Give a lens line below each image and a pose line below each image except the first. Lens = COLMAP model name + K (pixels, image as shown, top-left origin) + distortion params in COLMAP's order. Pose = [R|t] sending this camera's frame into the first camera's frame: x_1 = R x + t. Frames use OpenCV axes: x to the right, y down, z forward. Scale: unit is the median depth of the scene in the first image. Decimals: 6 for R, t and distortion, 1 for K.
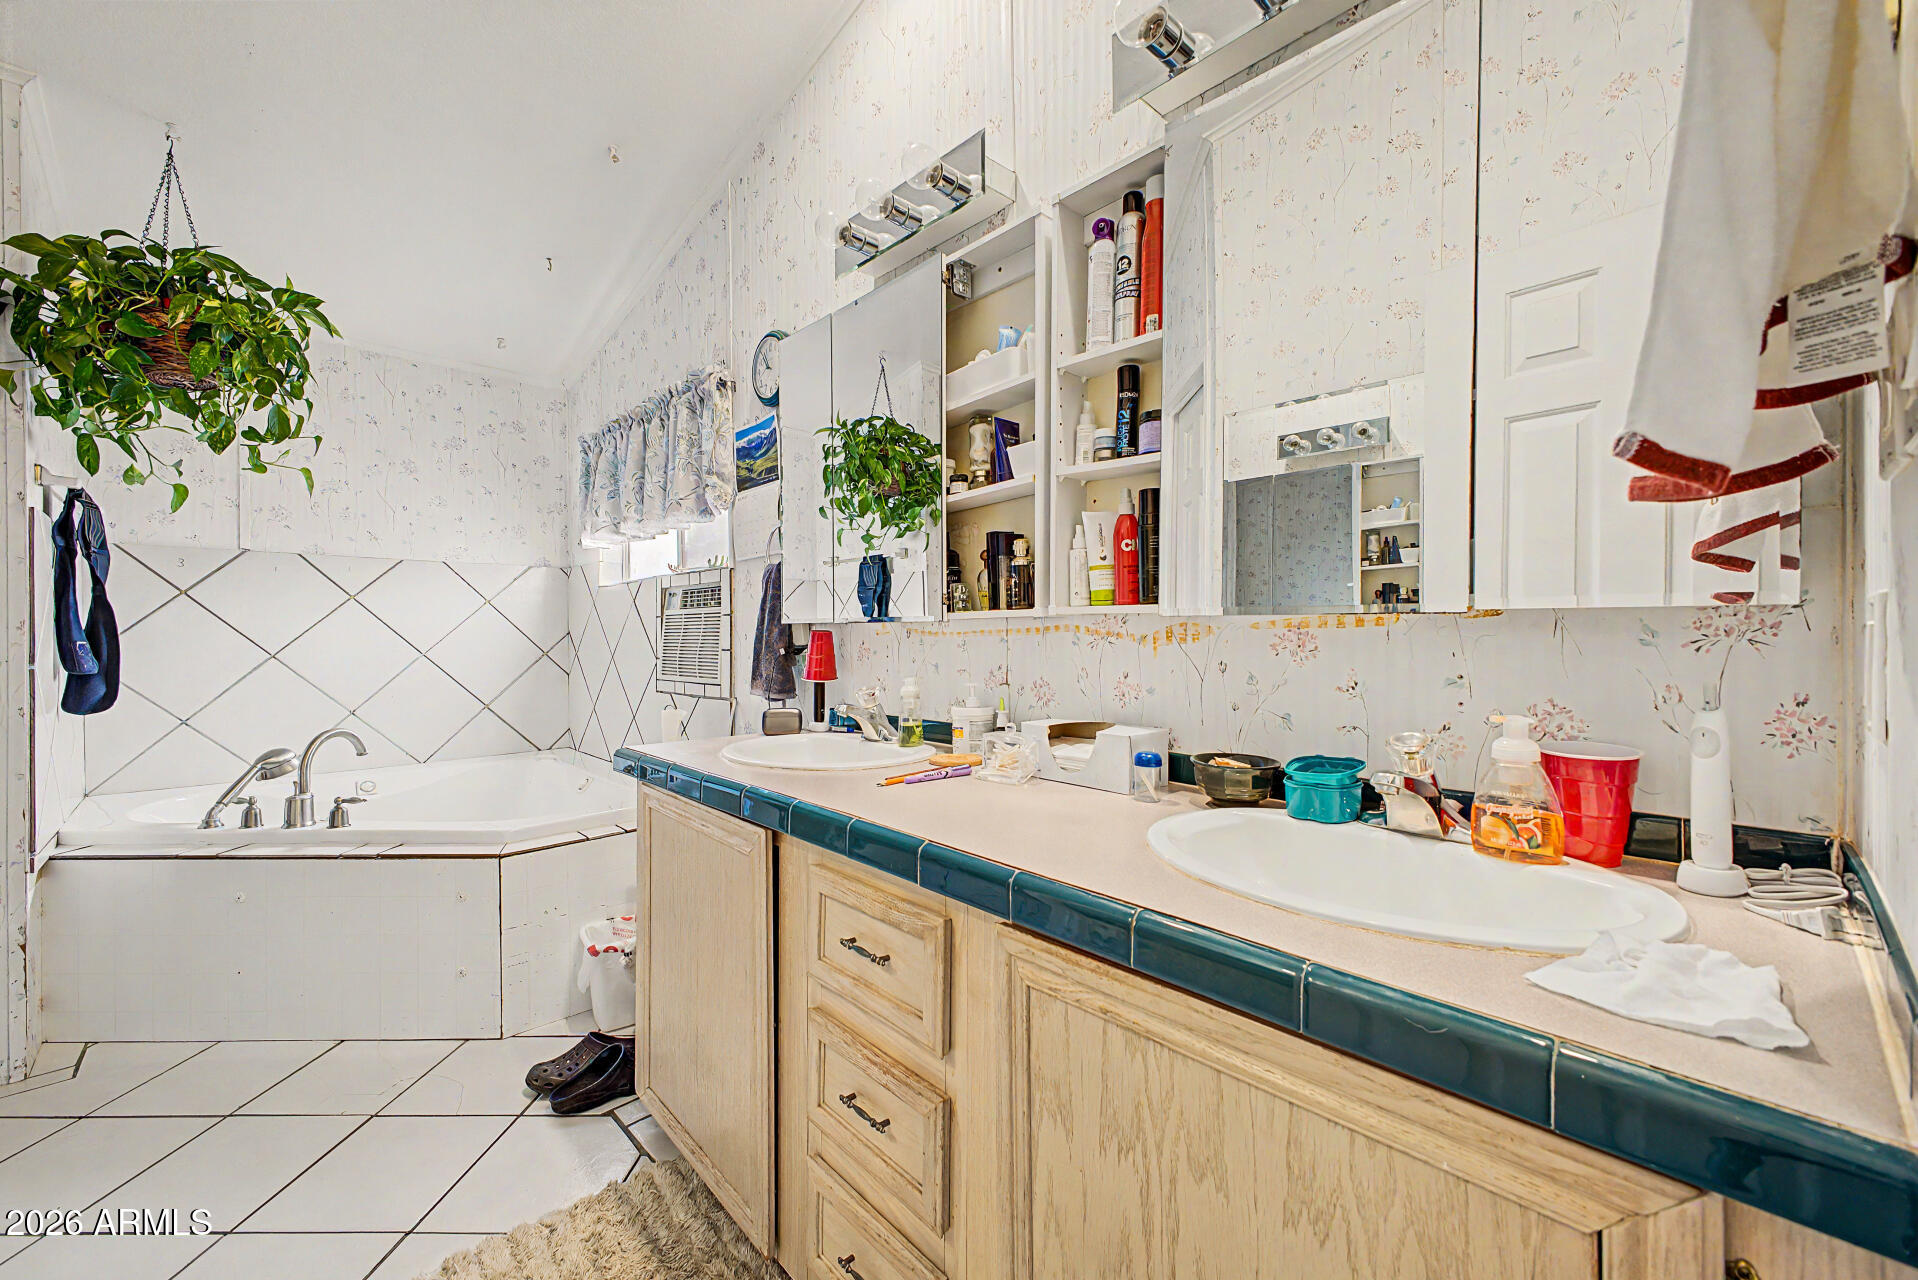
lens RADIAL K [[761.1, 0, 968.0], [0, 761.1, 638.5], [0, 0, 1]] dist [0.018451, -0.004087]
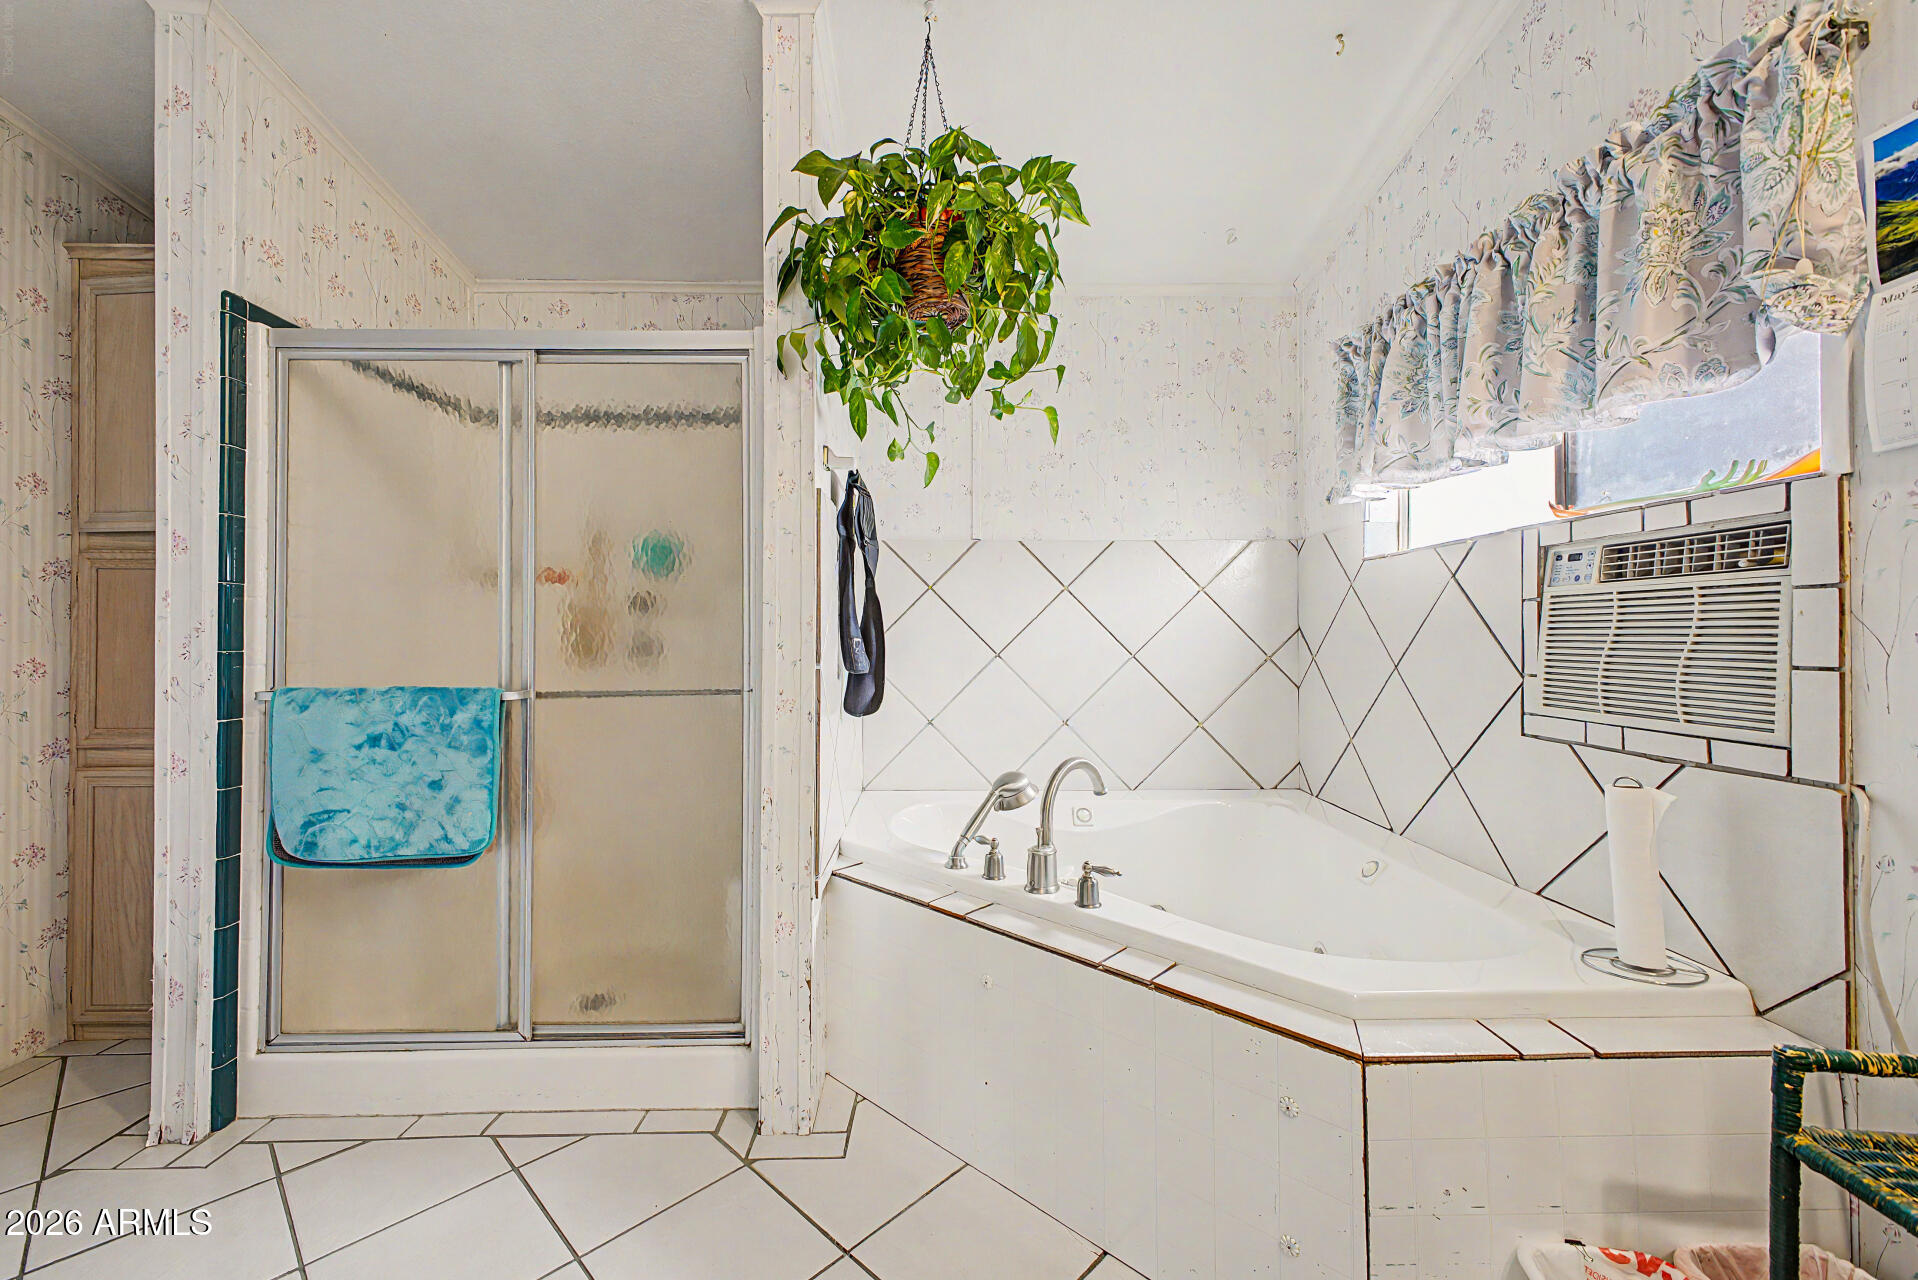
lens RADIAL K [[761.1, 0, 968.0], [0, 761.1, 638.5], [0, 0, 1]] dist [0.018451, -0.004087]
pose [[0.743216, 0.007755, -0.669006, -0.434693], [-0.005371, 0.999970, 0.005626, -0.001545], [0.669030, -0.000588, 0.743235, 0.409680]]
